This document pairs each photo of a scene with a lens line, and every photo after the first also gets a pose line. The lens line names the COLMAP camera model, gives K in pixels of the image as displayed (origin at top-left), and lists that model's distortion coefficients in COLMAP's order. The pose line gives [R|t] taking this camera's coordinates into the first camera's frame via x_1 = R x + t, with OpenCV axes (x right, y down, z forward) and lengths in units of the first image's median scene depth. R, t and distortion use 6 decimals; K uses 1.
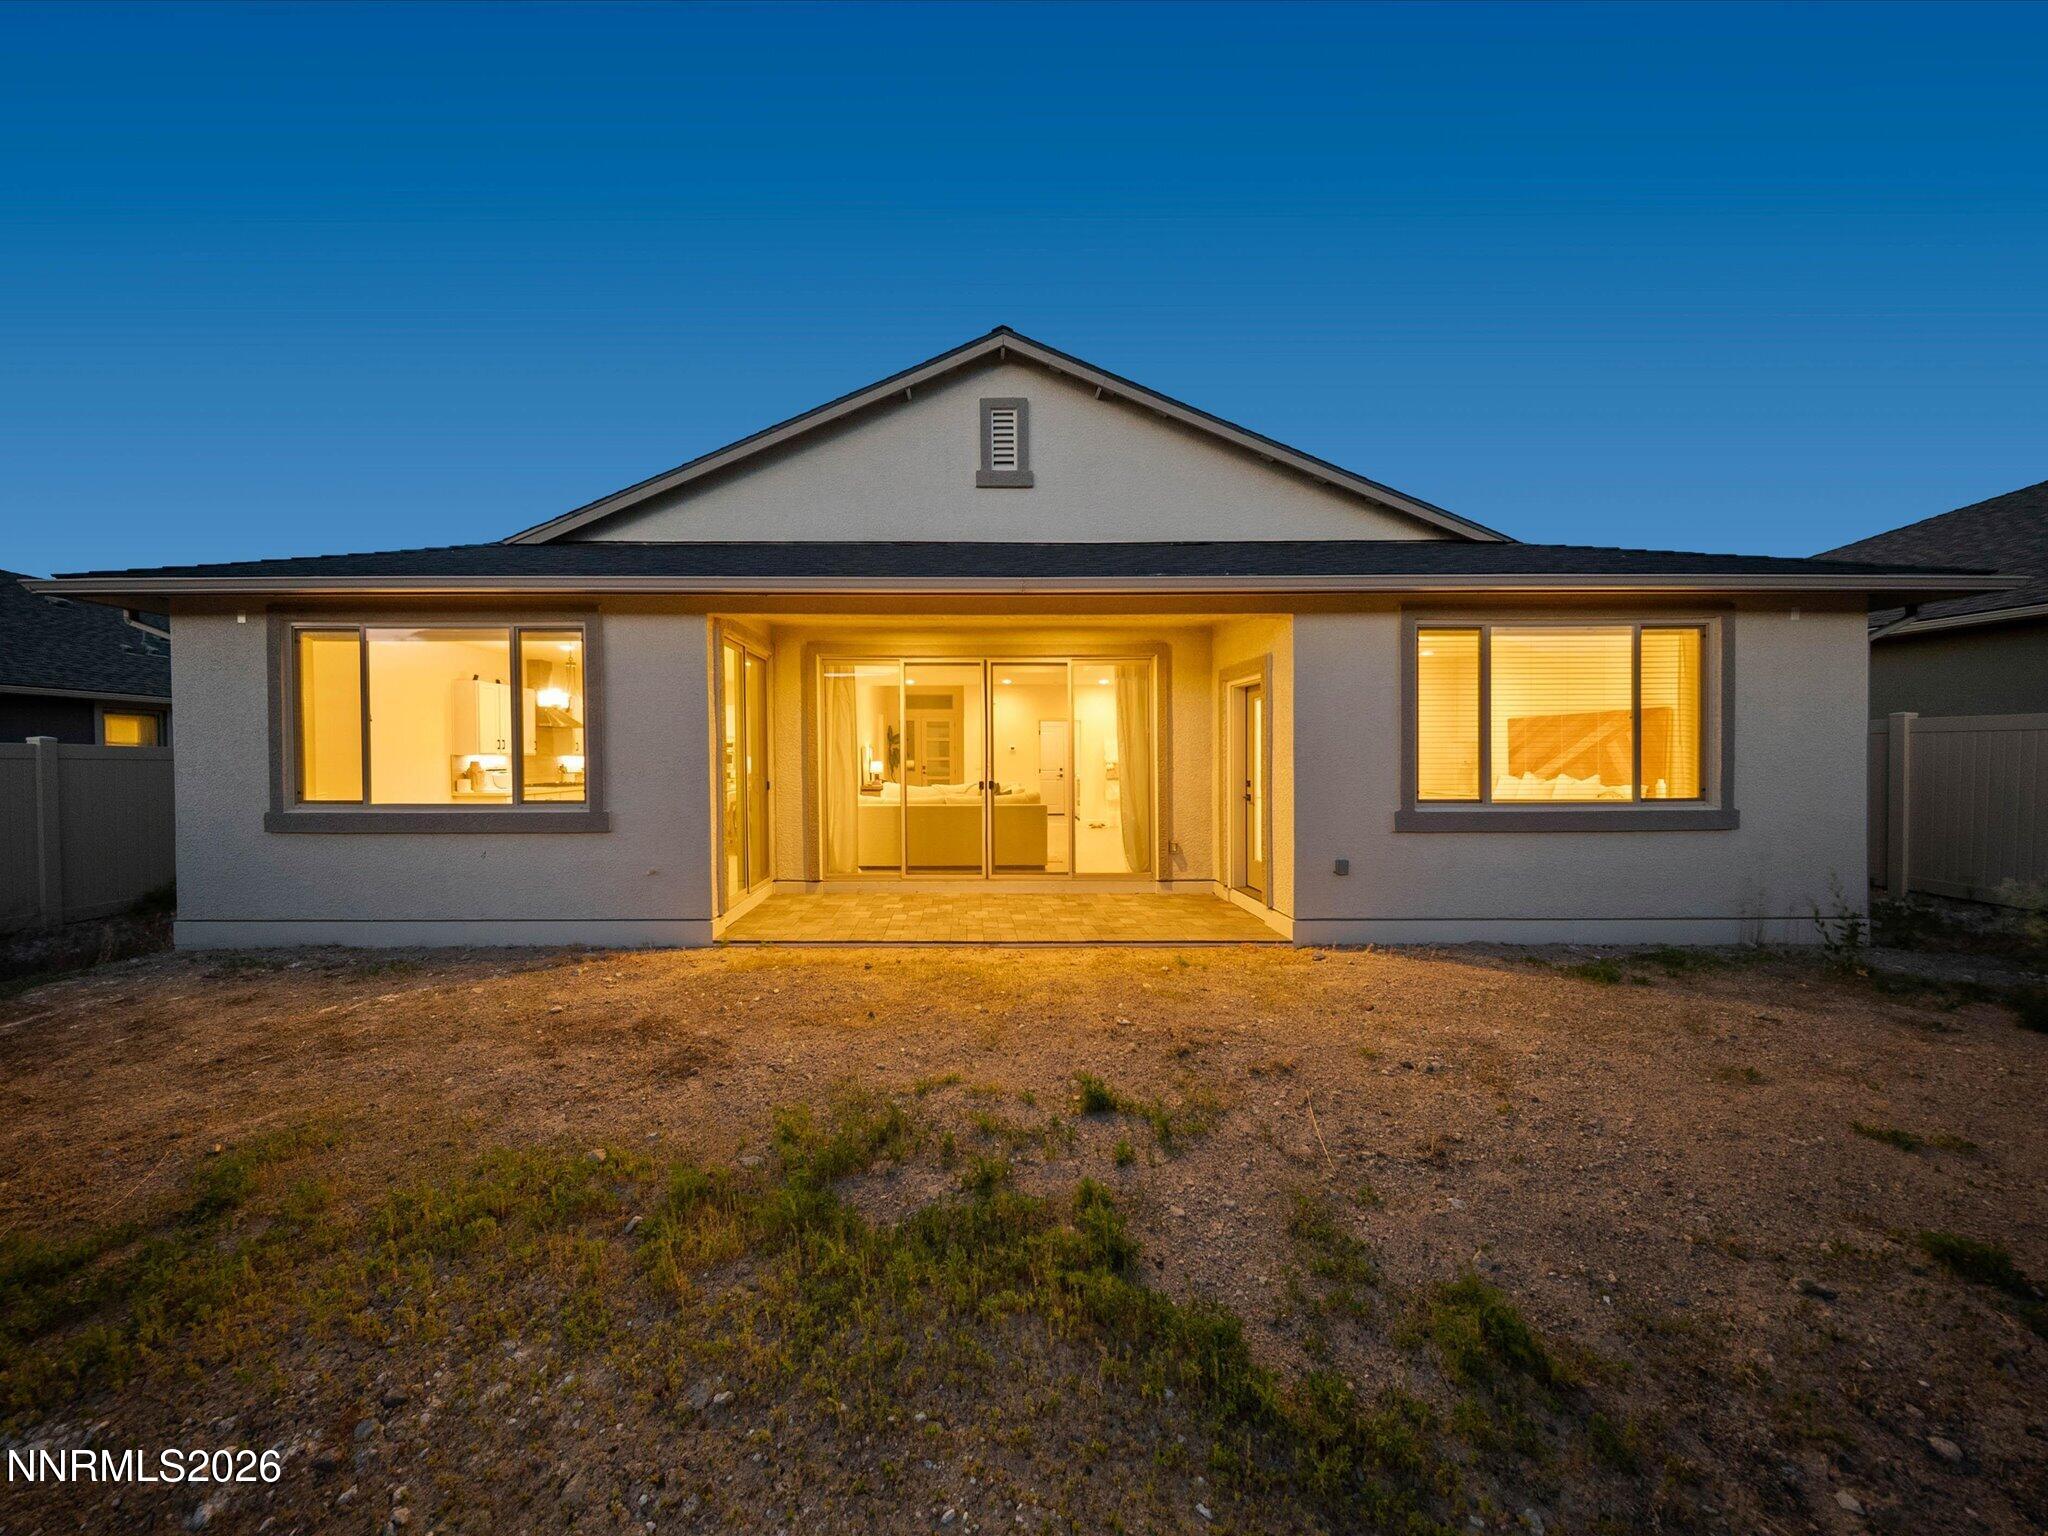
lens RADIAL K [[801.4, 0, 934.5], [0, 801.4, 801.5], [0, 0, 1]] dist [-0.001069, -0.000108]
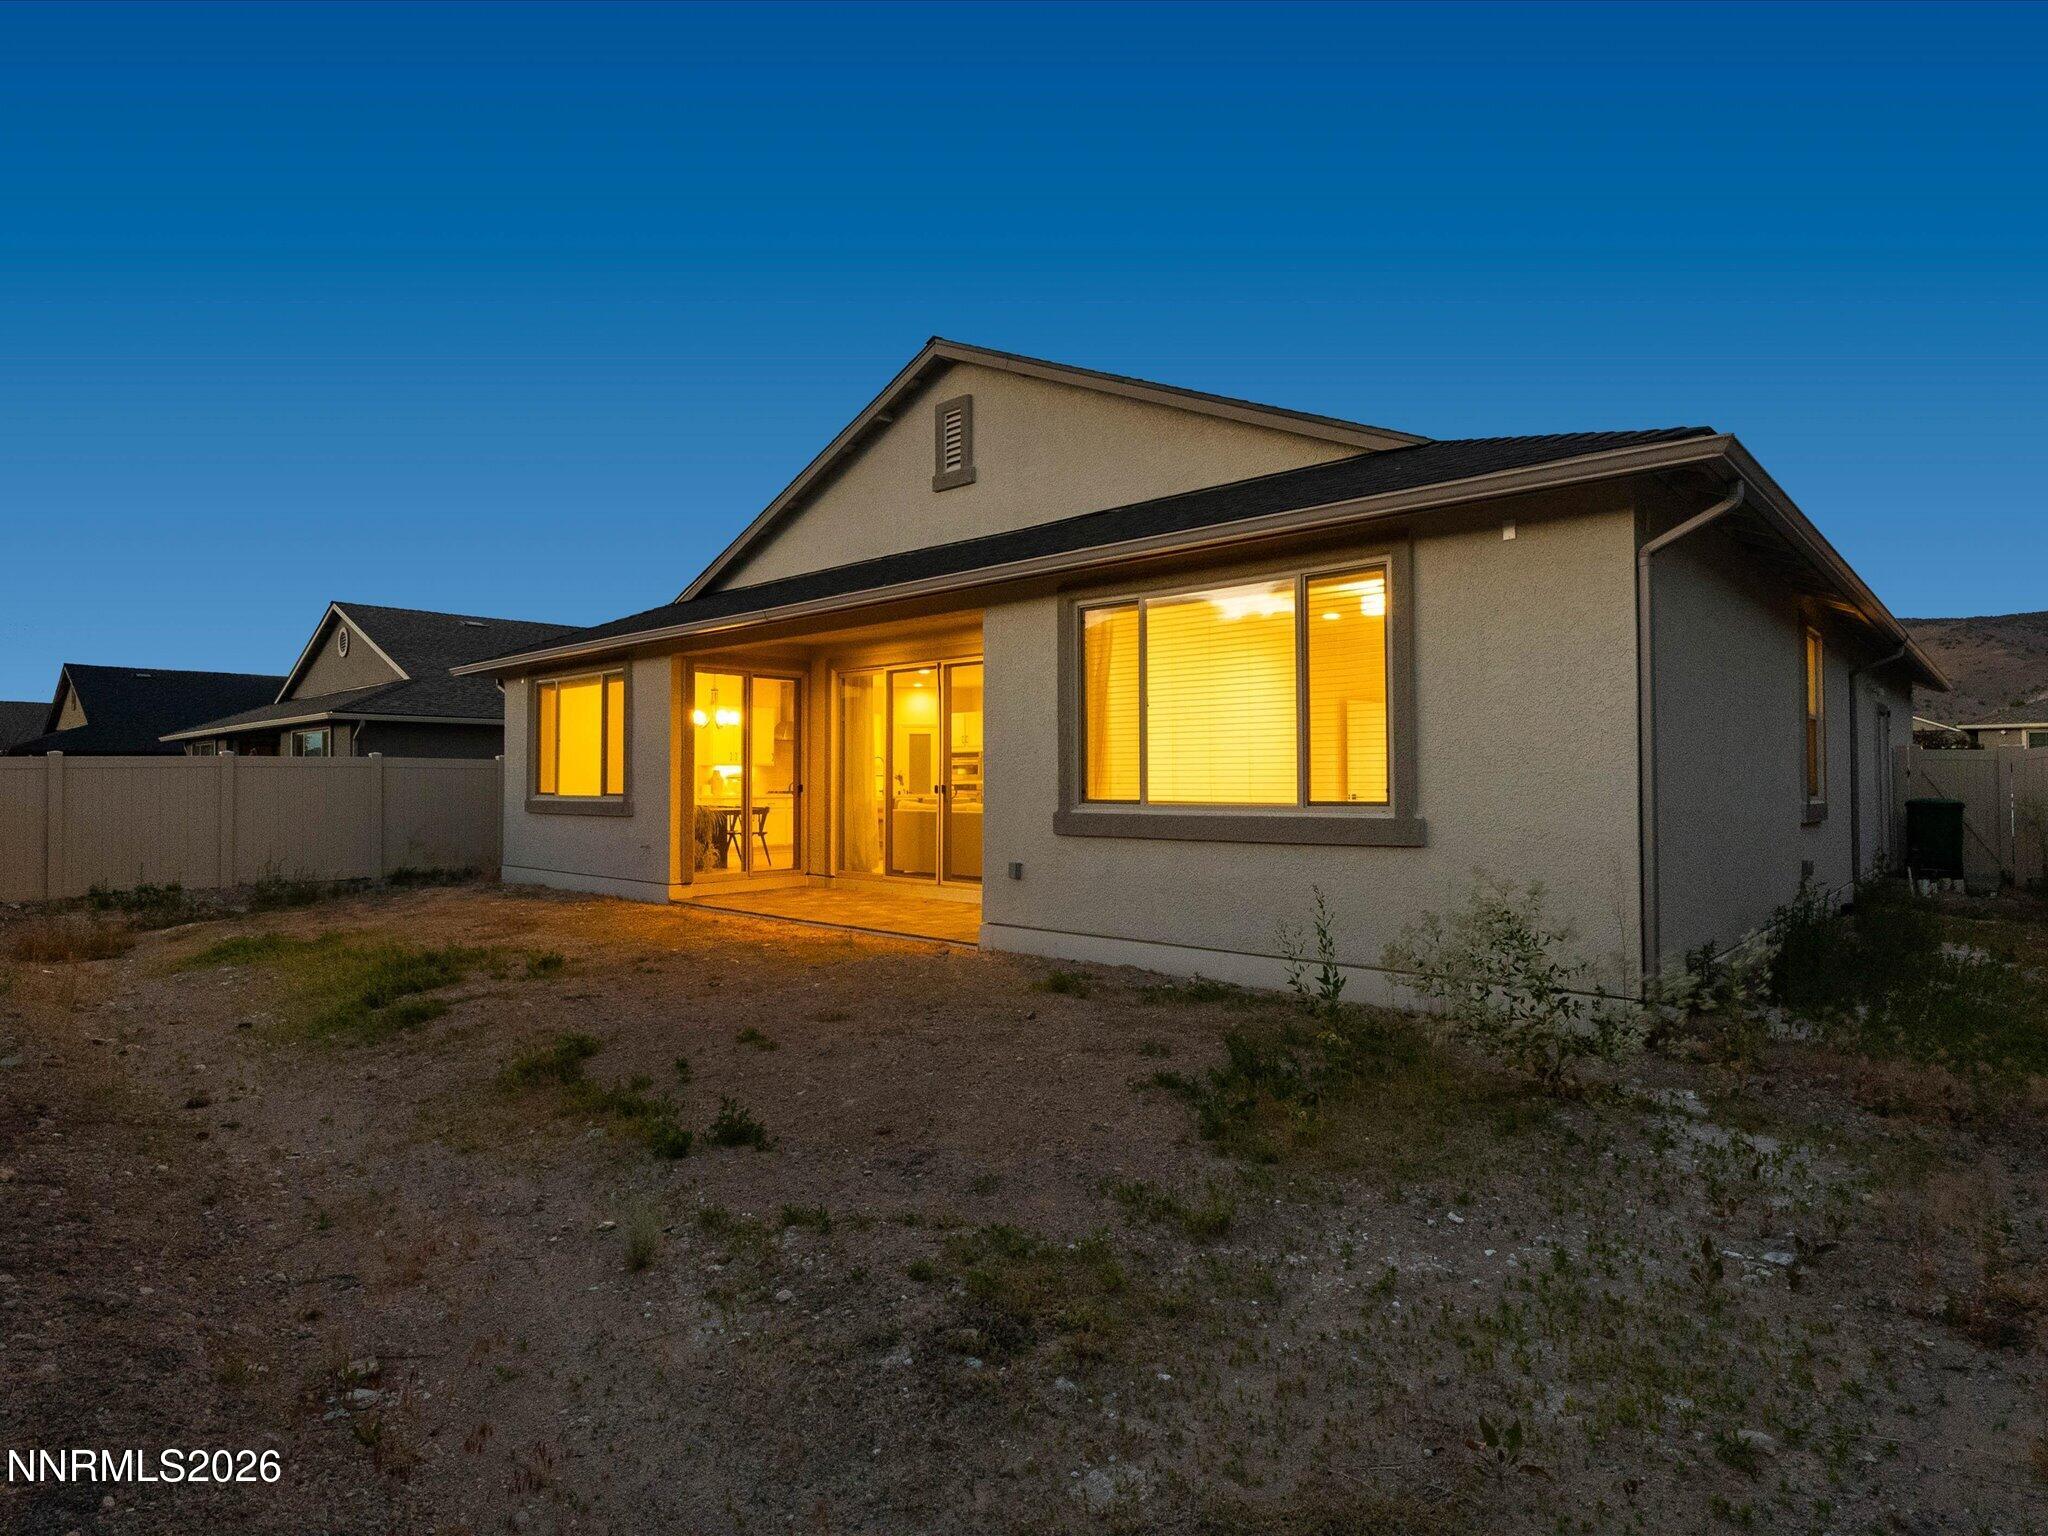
lens RADIAL K [[1122.5, 0, 1006.3], [0, 1122.5, 784.6], [0, 0, 1]] dist [-0.004562, 0.005798]
pose [[0.739125, -0.001462, -0.673566, 1.096894], [-0.009973, 0.999864, -0.013114, -0.002319], [0.673494, 0.016411, 0.739011, 0.010195]]
